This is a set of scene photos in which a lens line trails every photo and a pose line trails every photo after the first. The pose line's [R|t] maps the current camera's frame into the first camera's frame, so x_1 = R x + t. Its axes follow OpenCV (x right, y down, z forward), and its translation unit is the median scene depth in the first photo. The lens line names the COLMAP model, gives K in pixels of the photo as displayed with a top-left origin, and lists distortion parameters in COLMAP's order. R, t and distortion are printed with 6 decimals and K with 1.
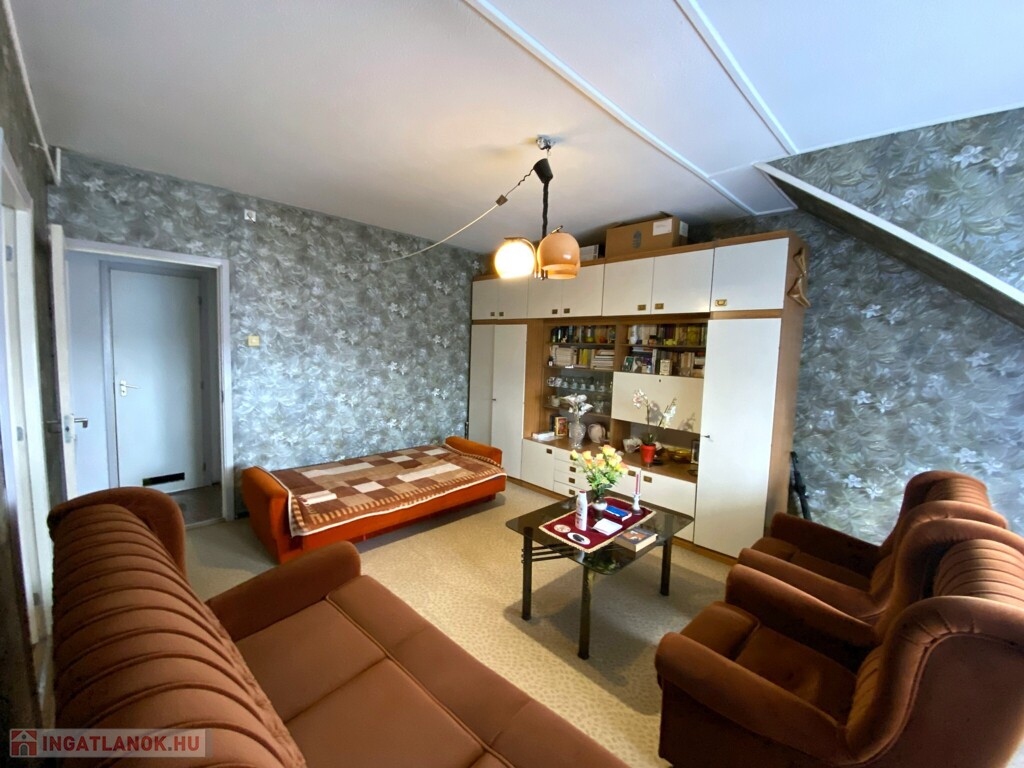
lens RADIAL K [[412.7, 0, 505.0], [0, 412.7, 380.5], [0, 0, 1]] dist [0.002743, -0.000103]
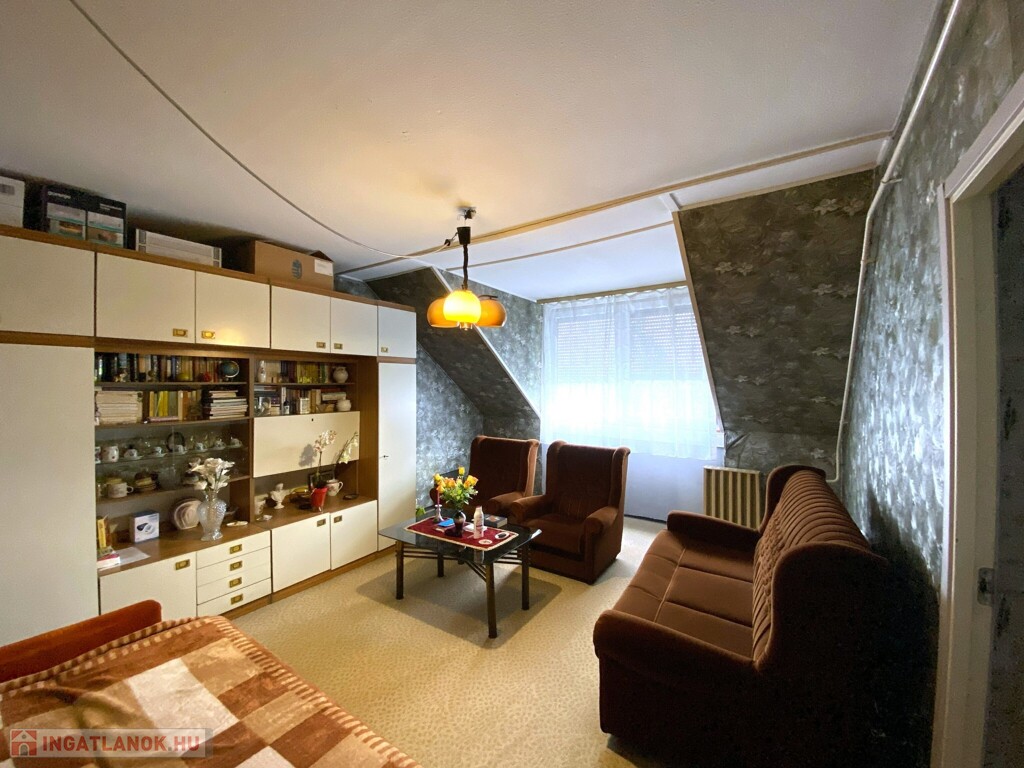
lens RADIAL K [[412.7, 0, 505.8], [0, 412.7, 384.6], [0, 0, 1]] dist [0.002743, -0.000103]
pose [[-0.204868, -0.026659, 0.978426, -0.655173], [0.084589, 0.995407, 0.044833, -0.086537], [-0.975128, 0.091949, -0.201672, 0.736117]]
